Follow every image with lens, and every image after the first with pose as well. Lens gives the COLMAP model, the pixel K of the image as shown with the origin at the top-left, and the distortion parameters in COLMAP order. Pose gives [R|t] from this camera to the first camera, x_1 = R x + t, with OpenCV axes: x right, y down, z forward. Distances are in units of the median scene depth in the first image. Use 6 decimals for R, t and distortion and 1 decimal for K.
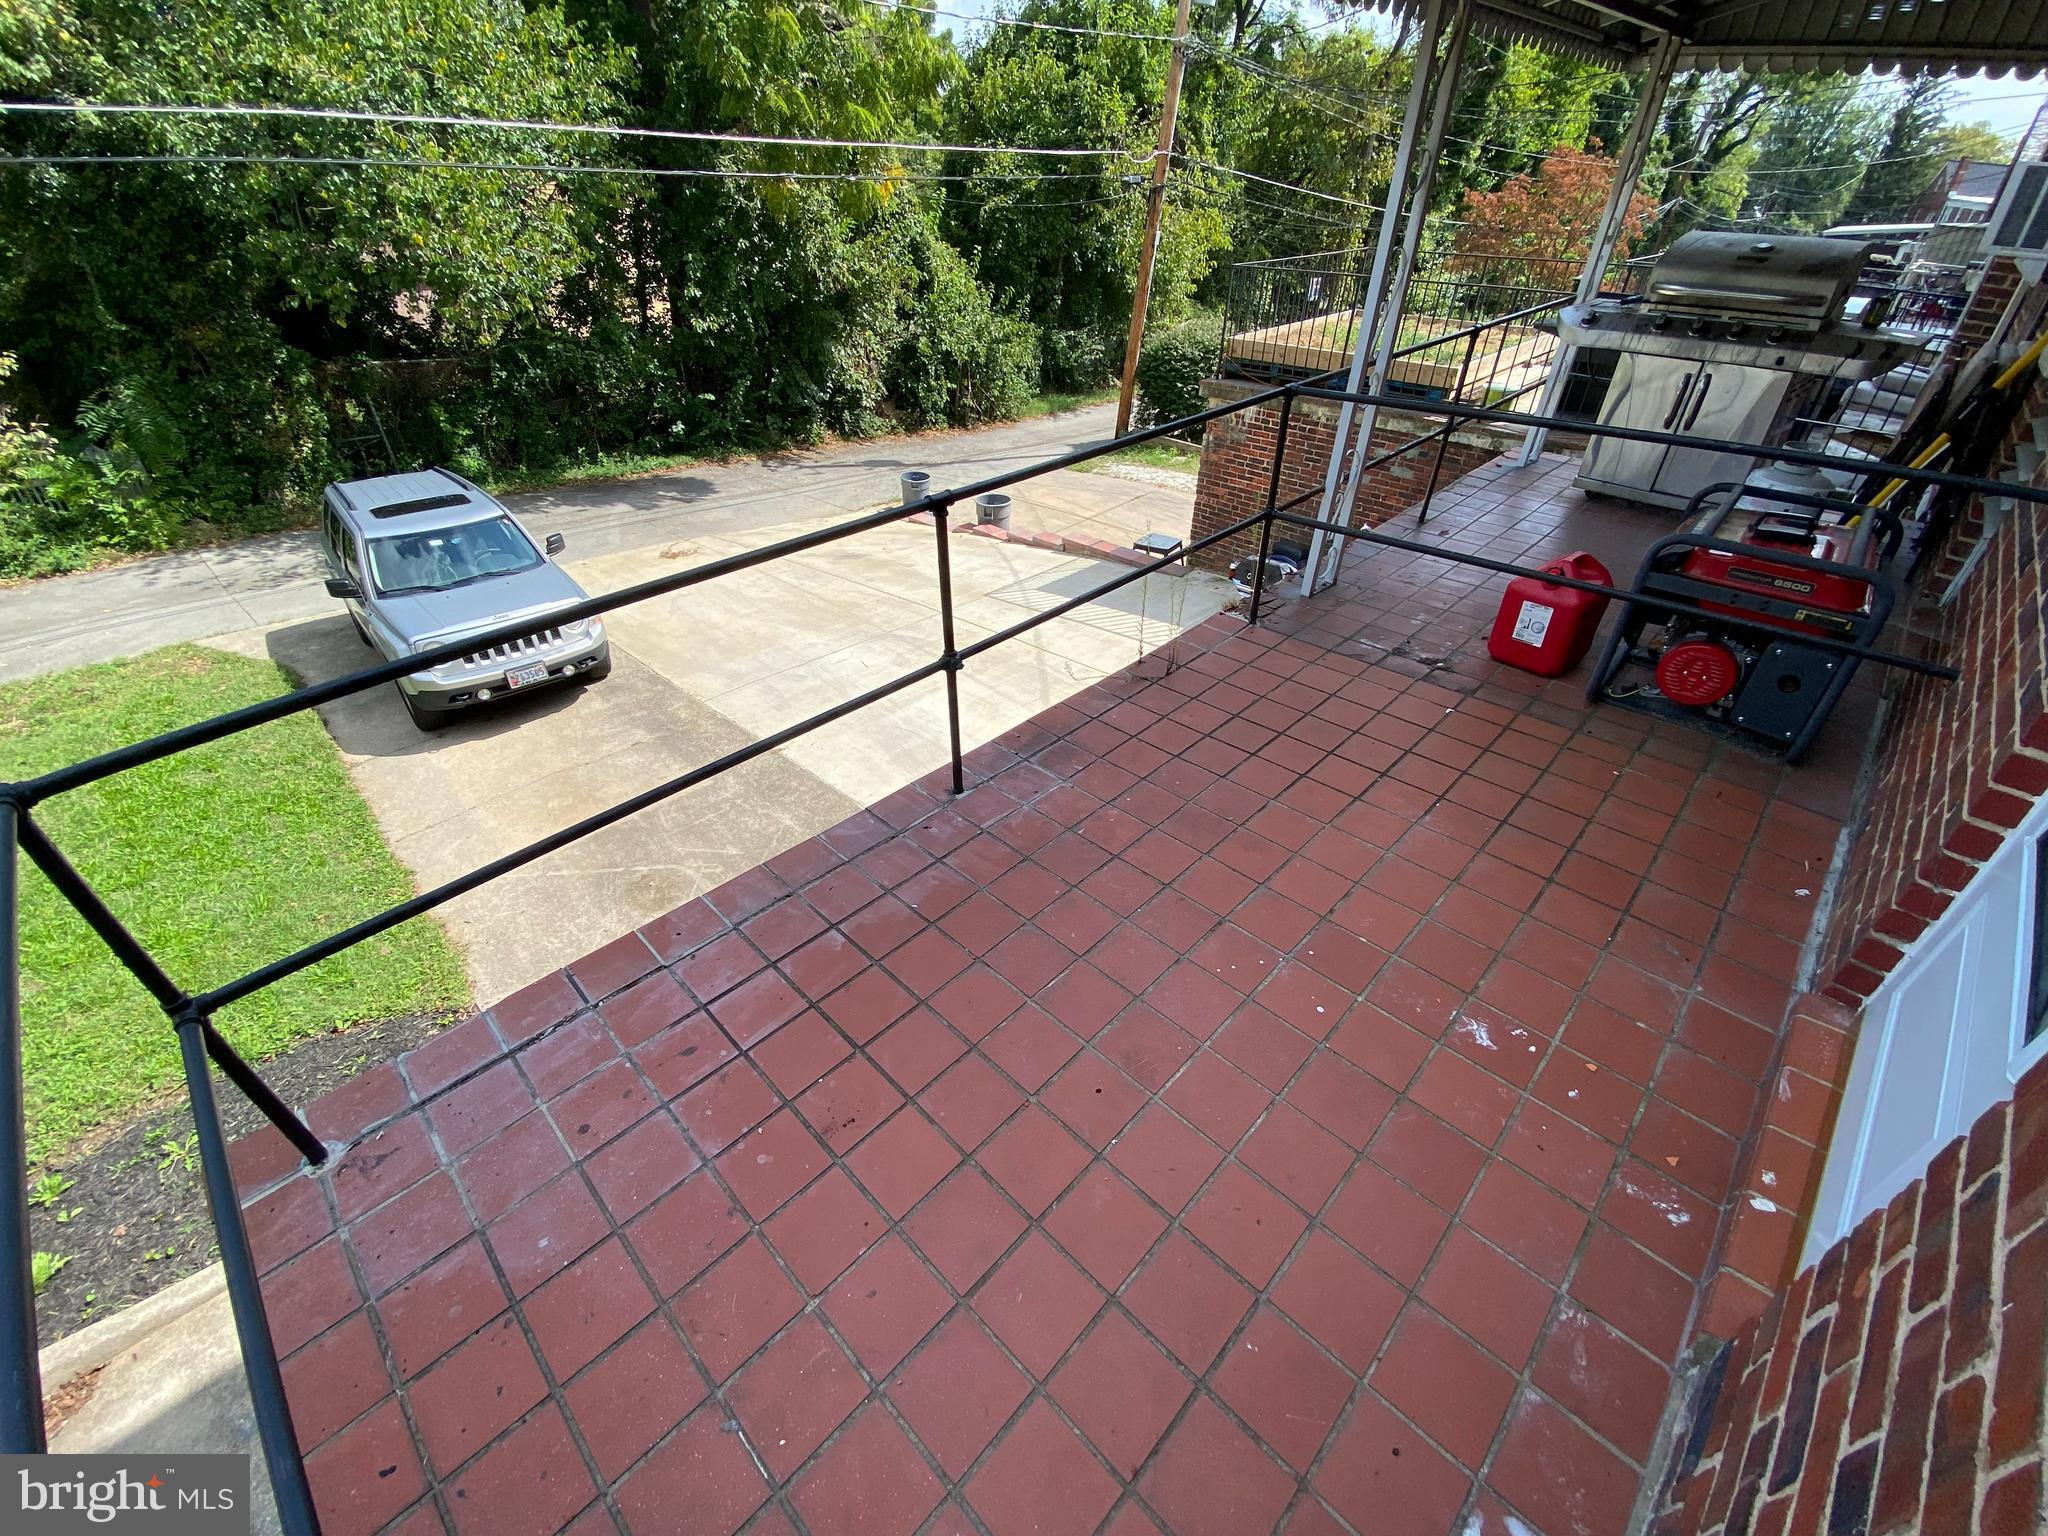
lens RADIAL K [[833.0, 0, 1018.8], [0, 833.0, 764.3], [0, 0, 1]] dist [0.012686, -0.018048]
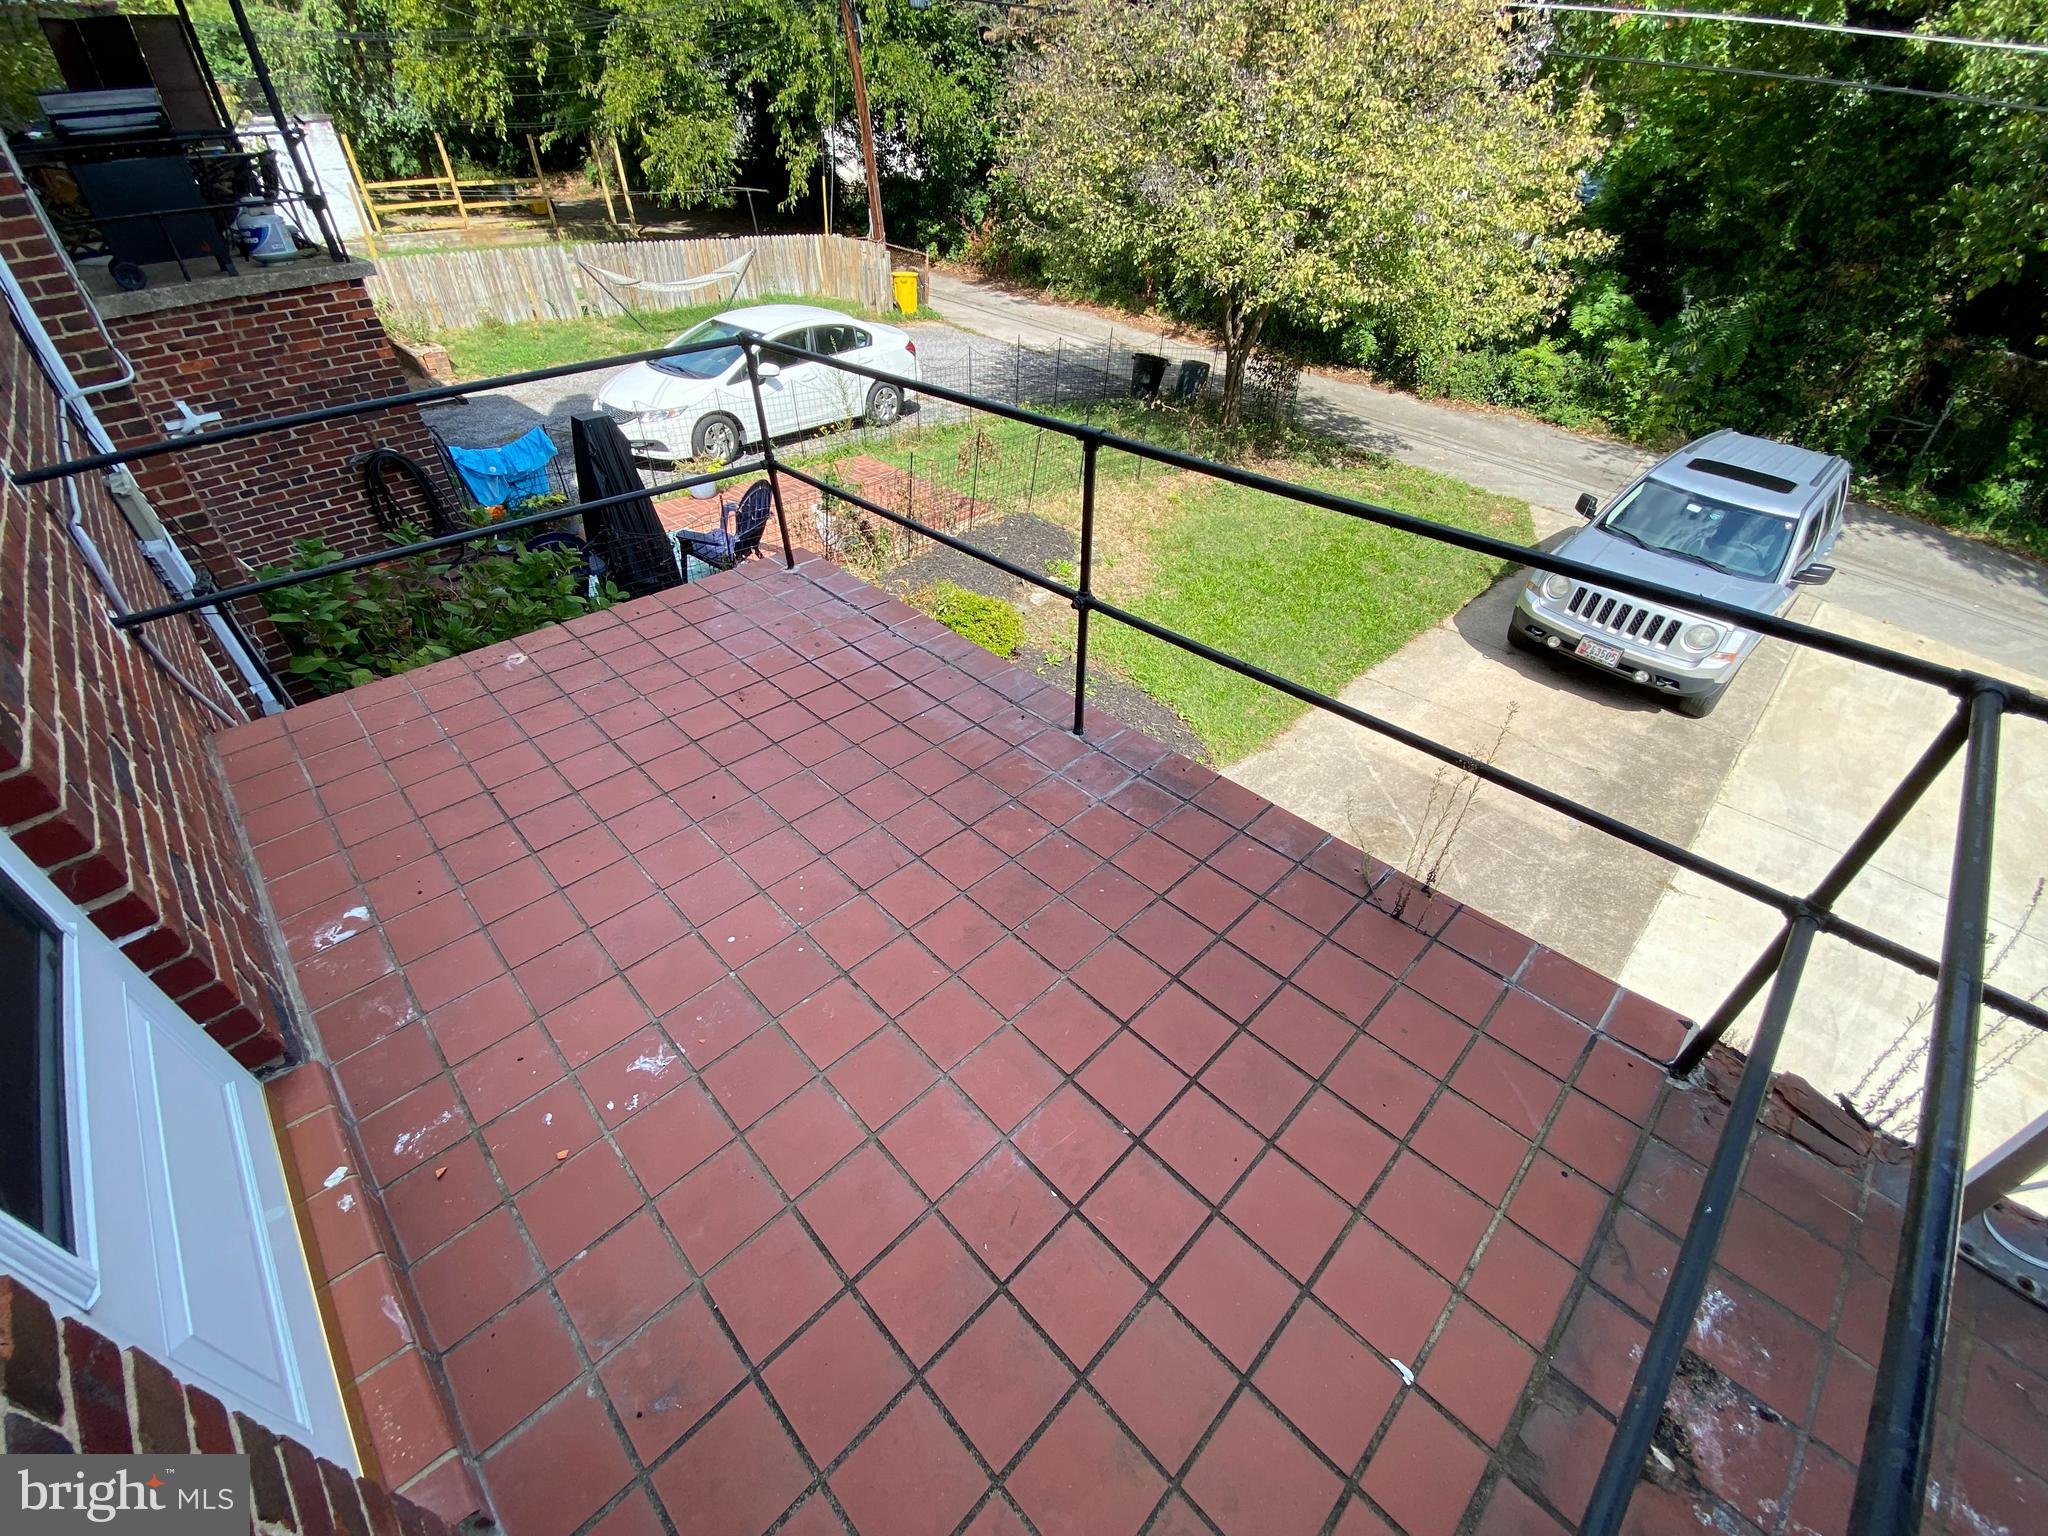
lens RADIAL K [[833.0, 0, 1018.8], [0, 833.0, 764.3], [0, 0, 1]] dist [0.012686, -0.018048]
pose [[-0.018667, 0.619911, -0.784450, 0.240264], [-0.572654, 0.636518, 0.516635, -0.136364], [0.819584, 0.458863, 0.343113, 0.194617]]
